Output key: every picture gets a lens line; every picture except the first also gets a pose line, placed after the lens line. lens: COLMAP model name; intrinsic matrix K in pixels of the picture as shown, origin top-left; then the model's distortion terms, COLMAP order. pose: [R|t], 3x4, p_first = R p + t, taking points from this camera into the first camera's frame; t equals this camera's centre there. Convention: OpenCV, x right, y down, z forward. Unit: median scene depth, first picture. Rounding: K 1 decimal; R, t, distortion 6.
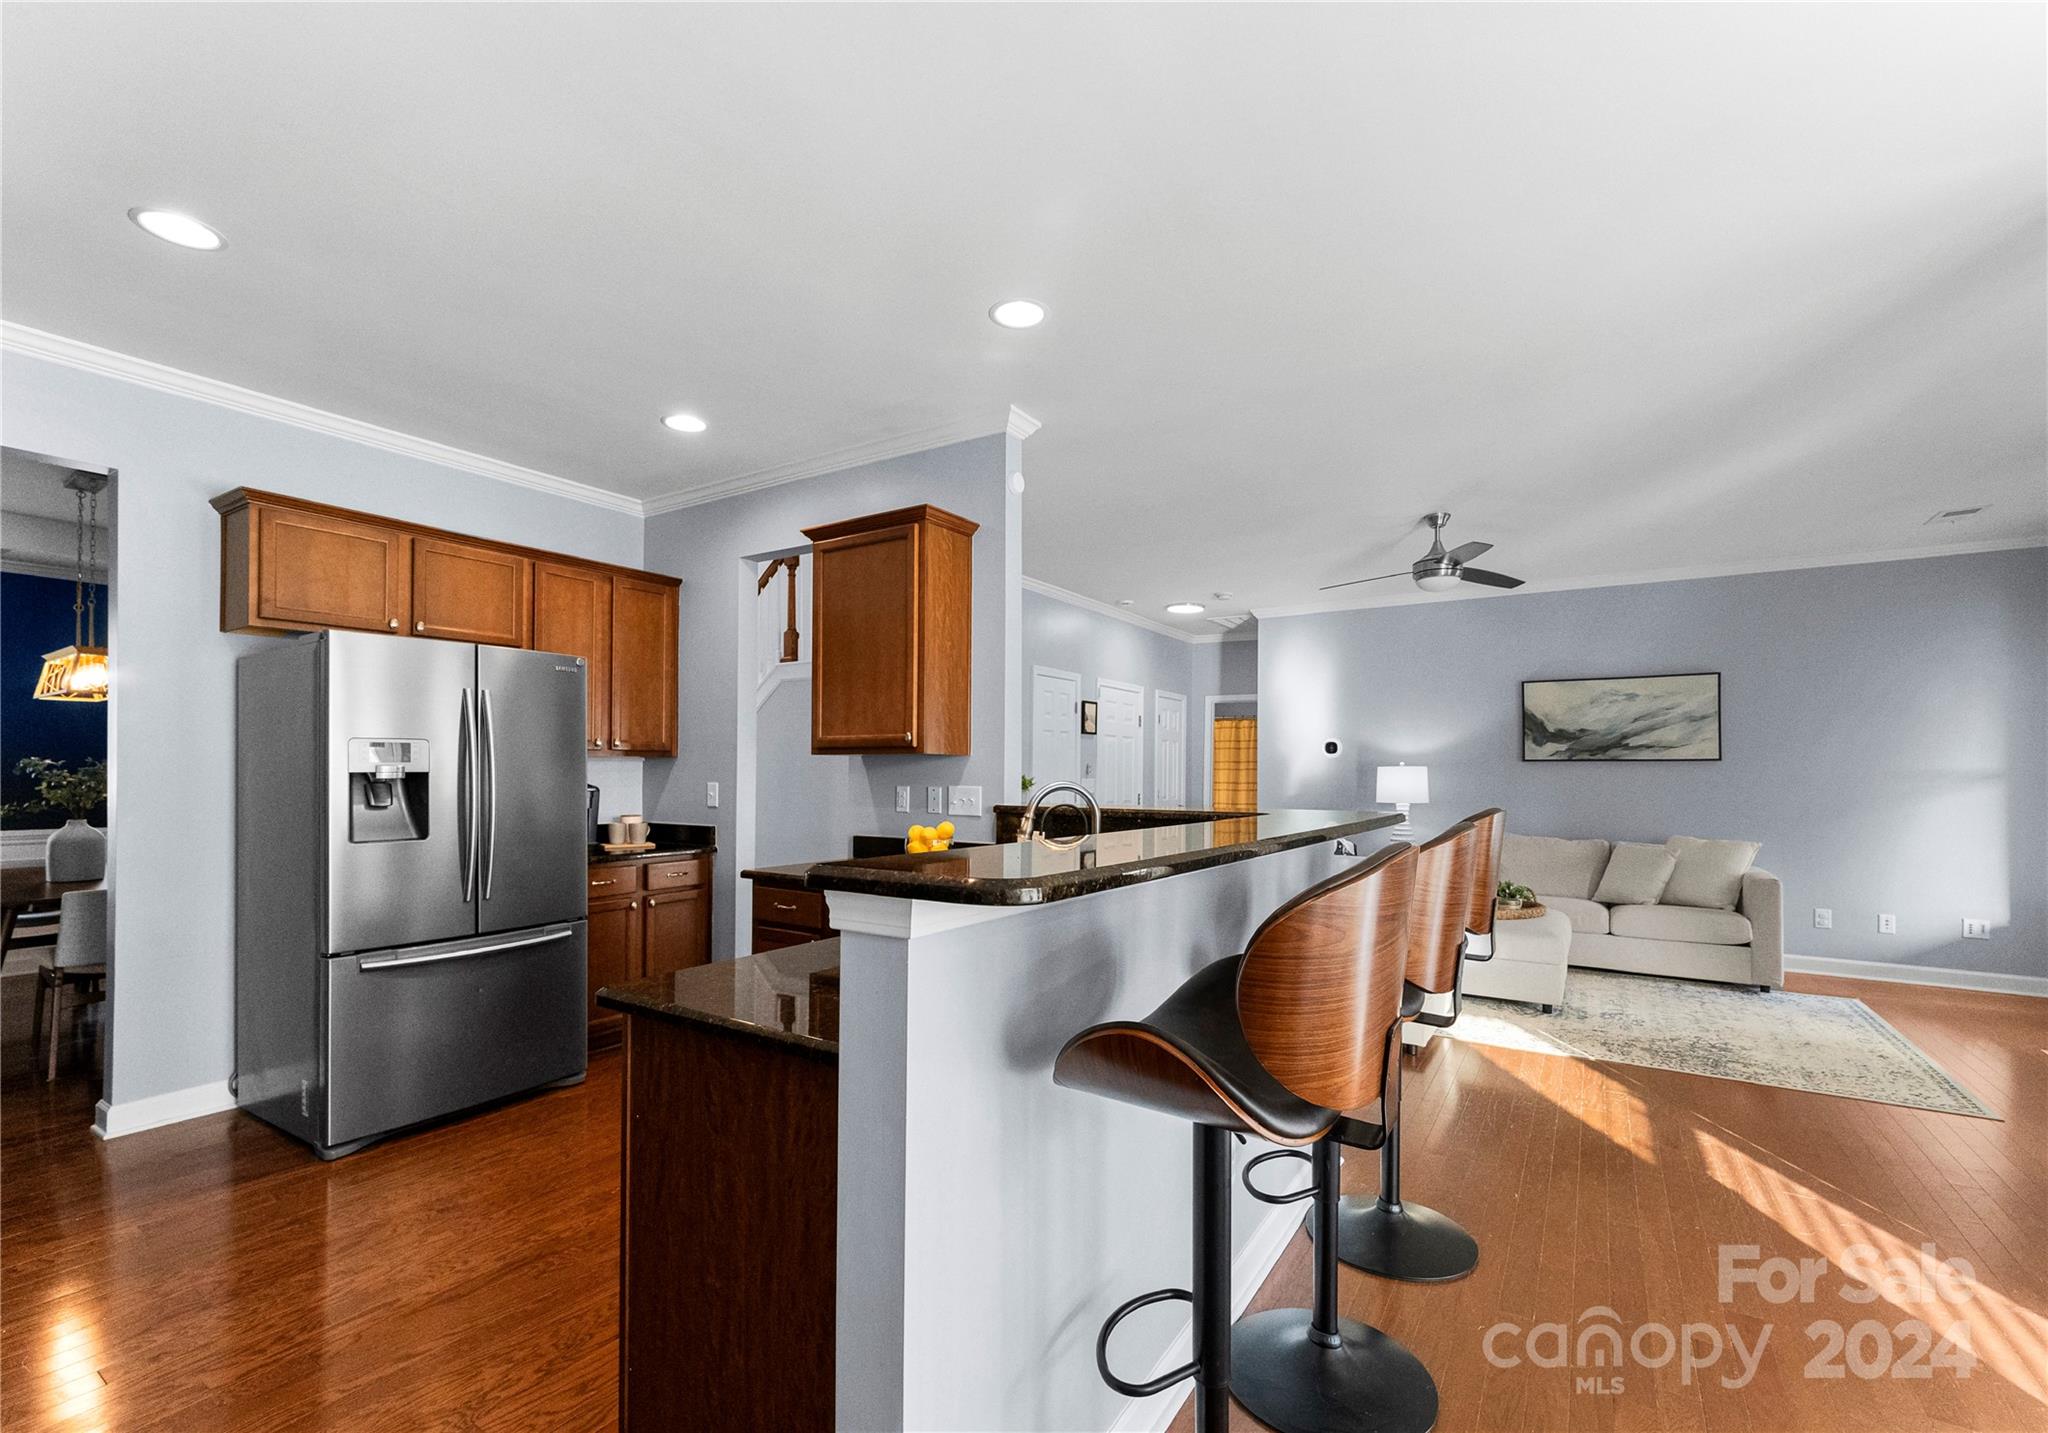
lens RADIAL K [[882.9, 0, 1025.5], [0, 882.9, 749.2], [0, 0, 1]] dist [-0.001599, -0.000144]
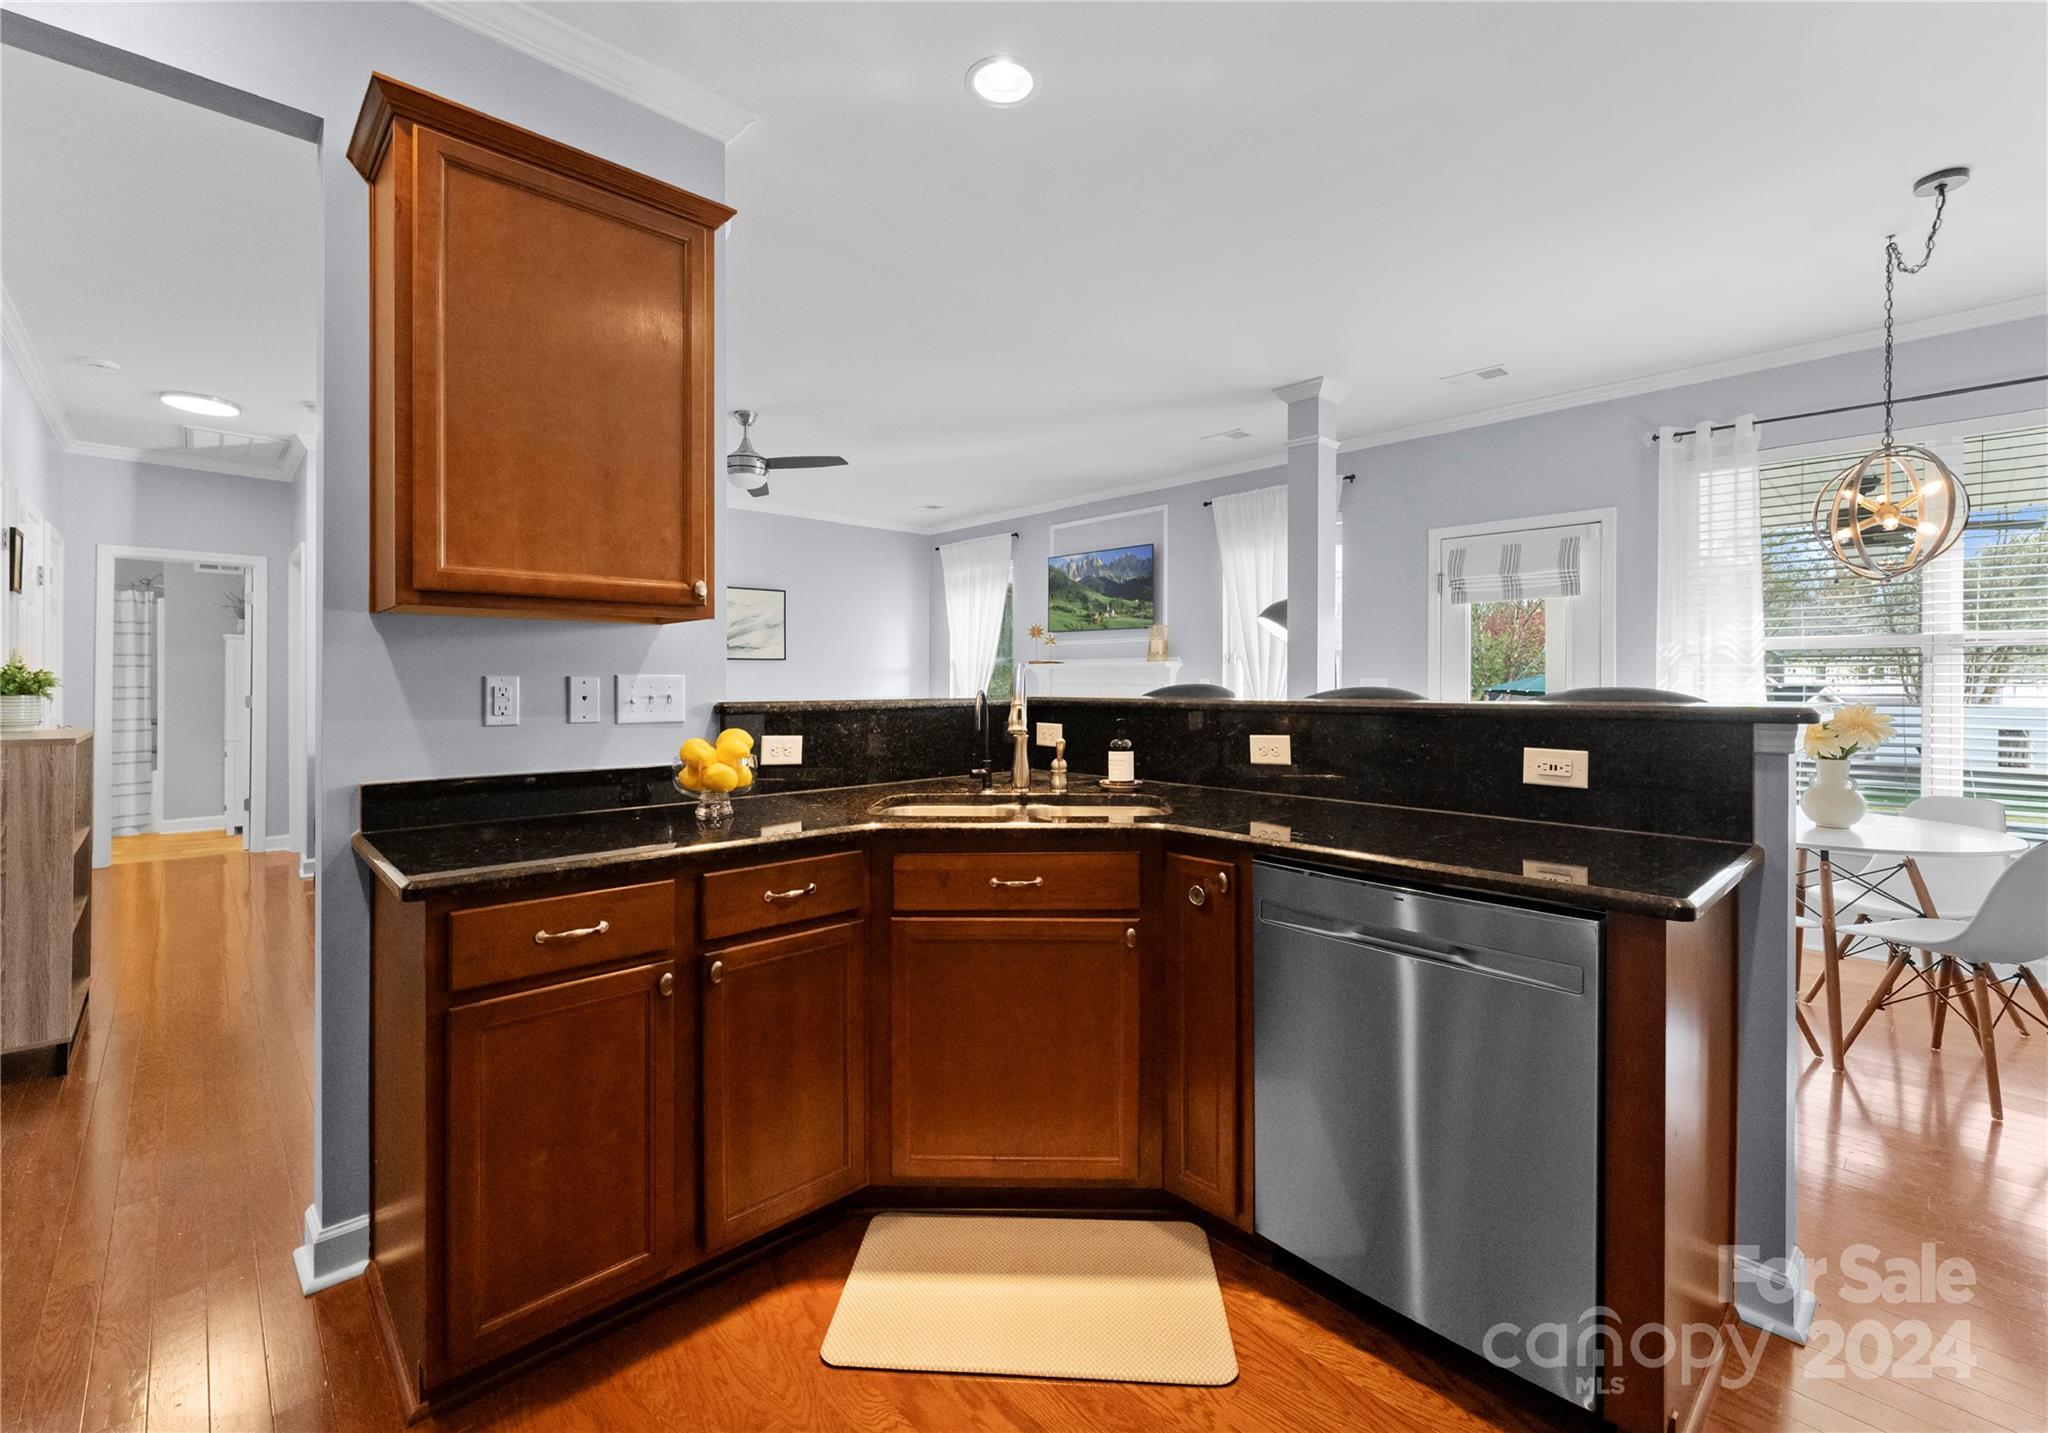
lens RADIAL K [[877.2, 0, 1023.6], [0, 877.2, 680.0], [0, 0, 1]] dist [-0.000743, -0.000048]
pose [[0.238444, -0.006062, 0.971137, -0.503781], [-0.021815, 0.999695, 0.011597, 0.027531], [-0.970911, -0.023950, 0.238239, 0.501968]]
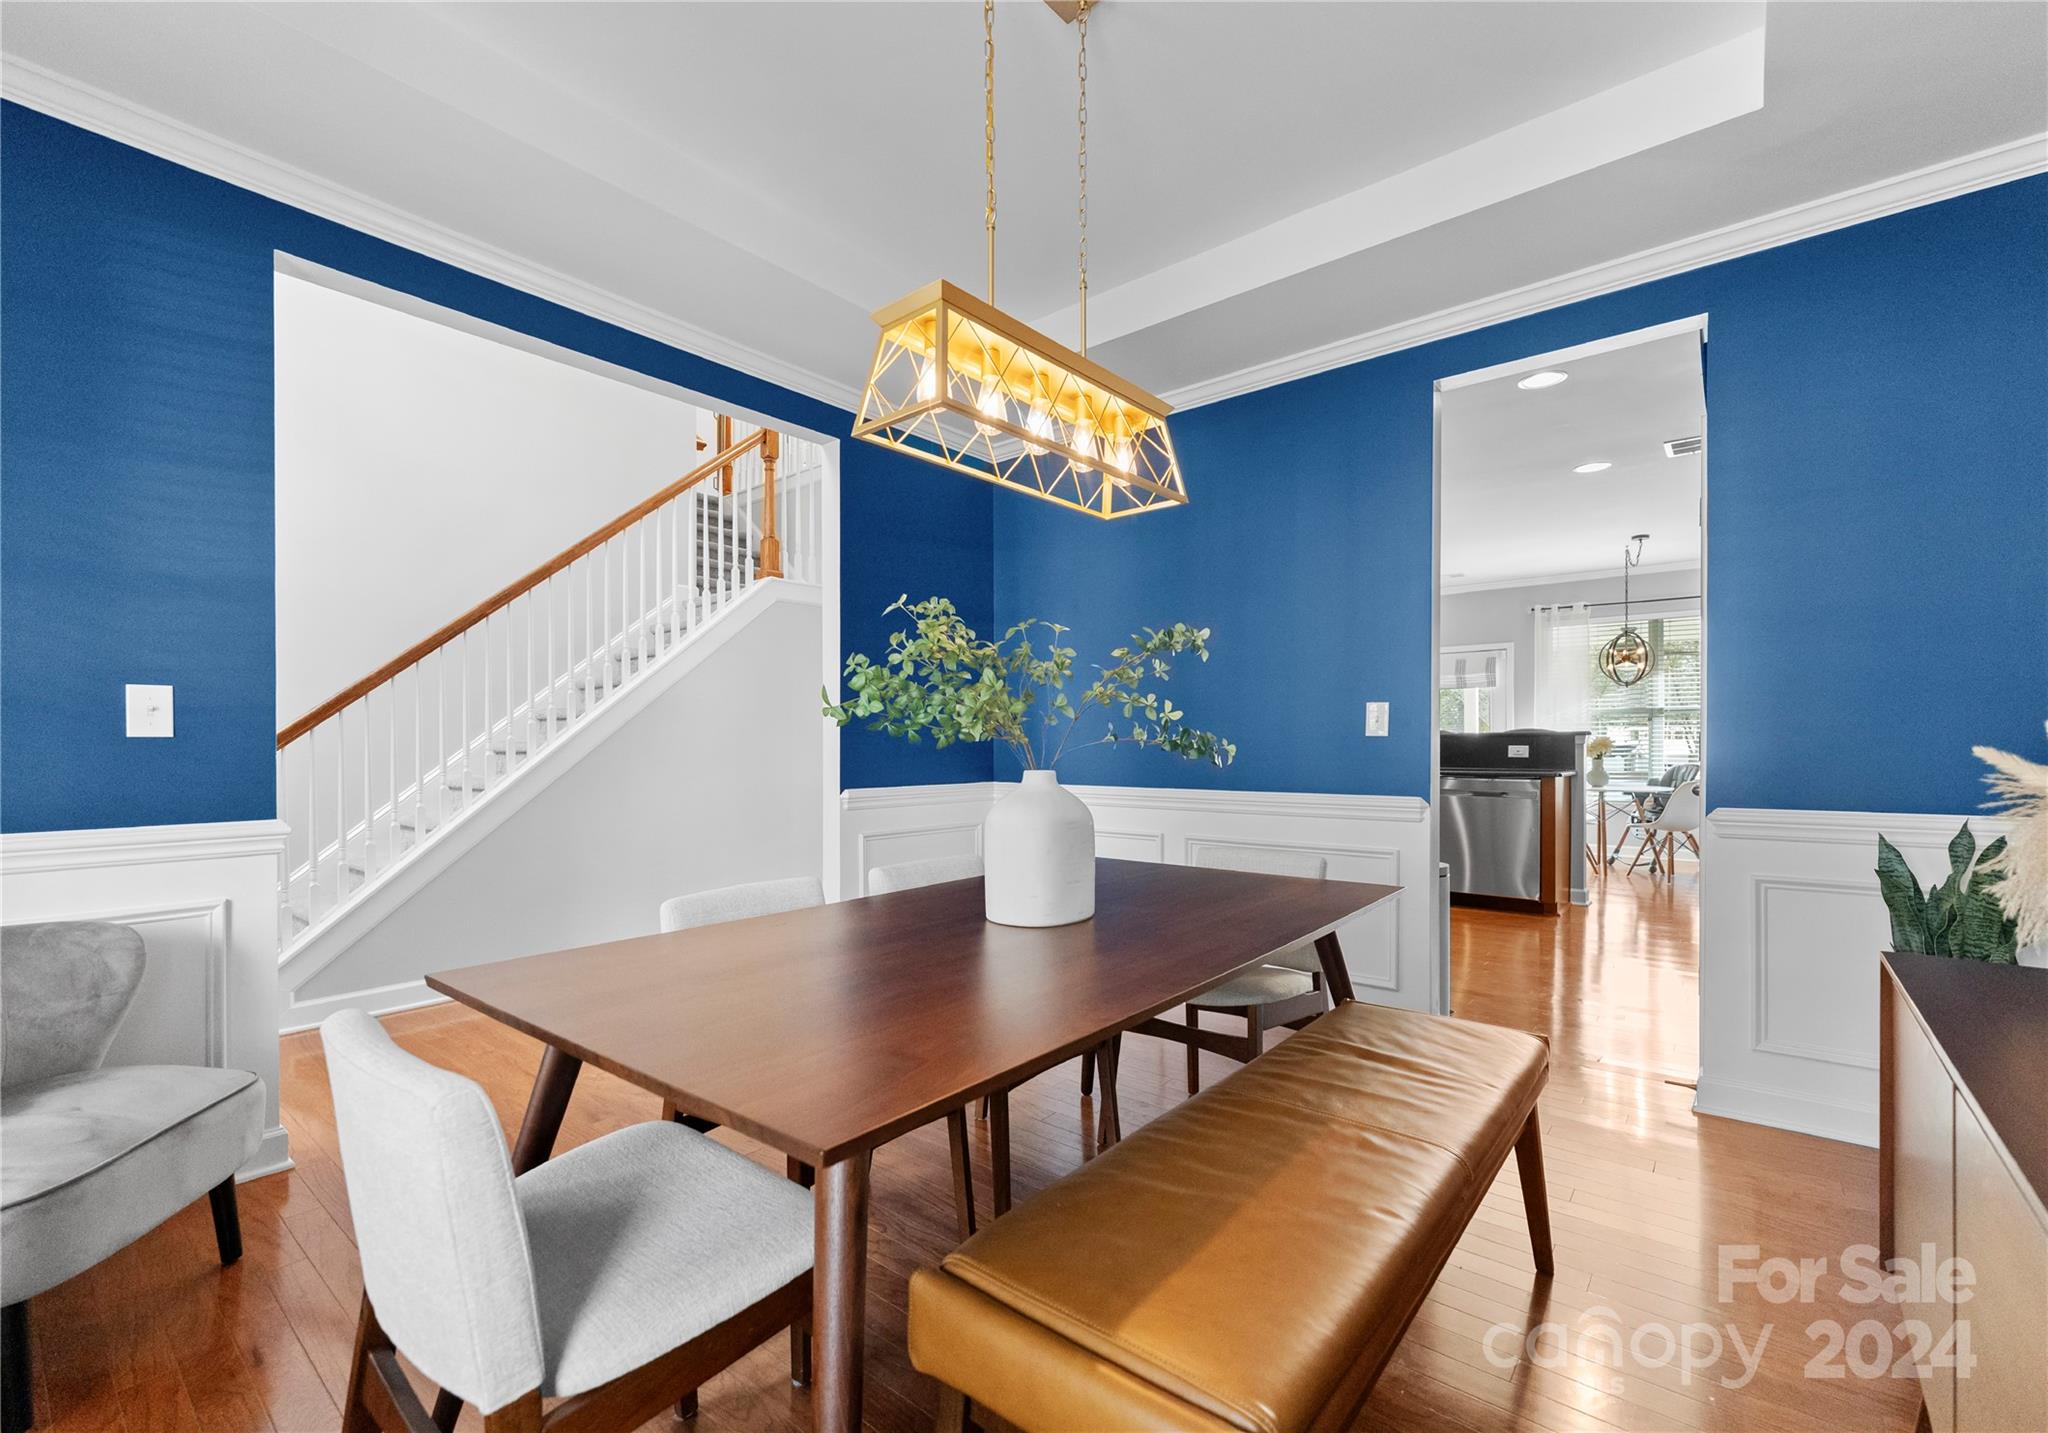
lens RADIAL K [[903.6, 0, 1015.6], [0, 903.6, 749.5], [0, 0, 1]] dist [-0.000289, 0.000045]
pose [[0.107695, -0.007095, 0.994159, -1.481430], [-0.019213, 0.999773, 0.009217, 0.067909], [-0.993998, -0.020093, 0.107534, 0.965235]]
